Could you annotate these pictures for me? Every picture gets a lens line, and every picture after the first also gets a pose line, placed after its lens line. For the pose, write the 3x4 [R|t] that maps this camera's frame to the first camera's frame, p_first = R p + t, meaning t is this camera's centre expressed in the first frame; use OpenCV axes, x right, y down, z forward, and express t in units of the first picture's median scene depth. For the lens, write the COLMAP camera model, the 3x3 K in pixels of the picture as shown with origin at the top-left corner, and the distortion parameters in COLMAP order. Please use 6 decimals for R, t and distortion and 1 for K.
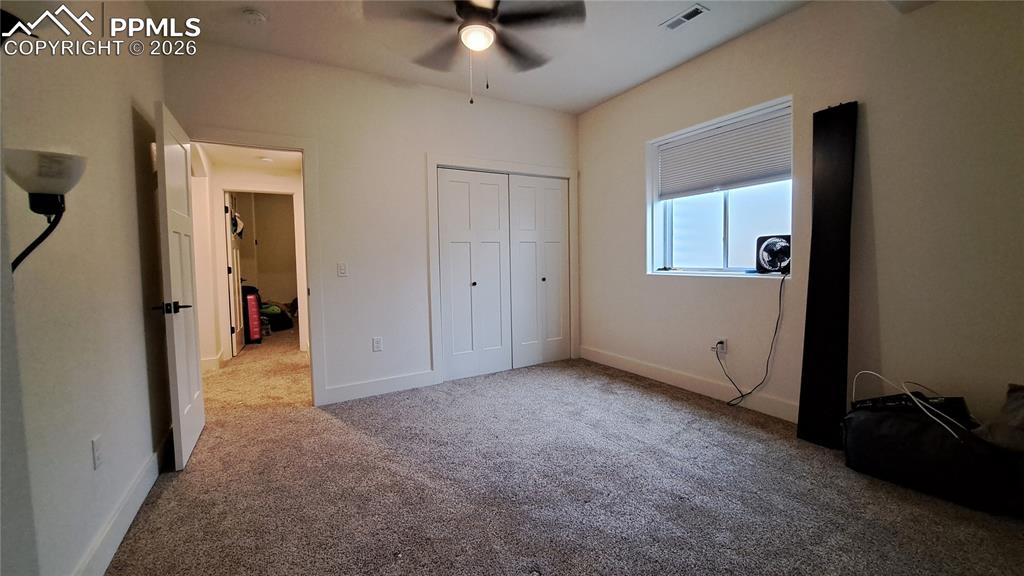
lens RADIAL K [[415.0, 0, 517.7], [0, 415.0, 279.0], [0, 0, 1]] dist [-0.002394, -0.000058]
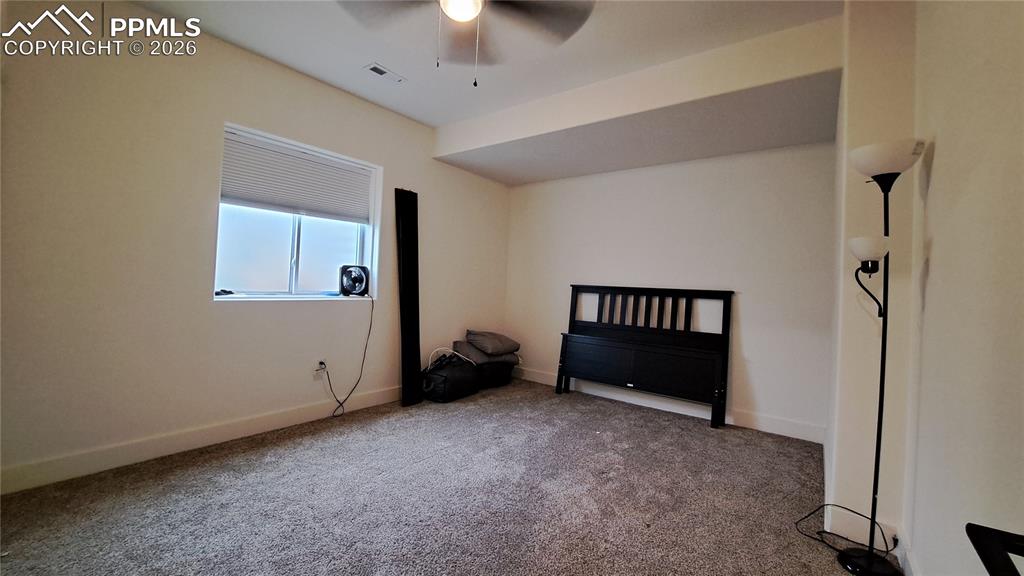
lens RADIAL K [[415.0, 0, 517.7], [0, 415.0, 279.0], [0, 0, 1]] dist [-0.002394, -0.000058]
pose [[-0.397497, 0.022274, 0.917333, -0.675651], [0.021692, 0.999654, -0.014874, -0.031691], [-0.917347, 0.013986, -0.397843, 0.971948]]
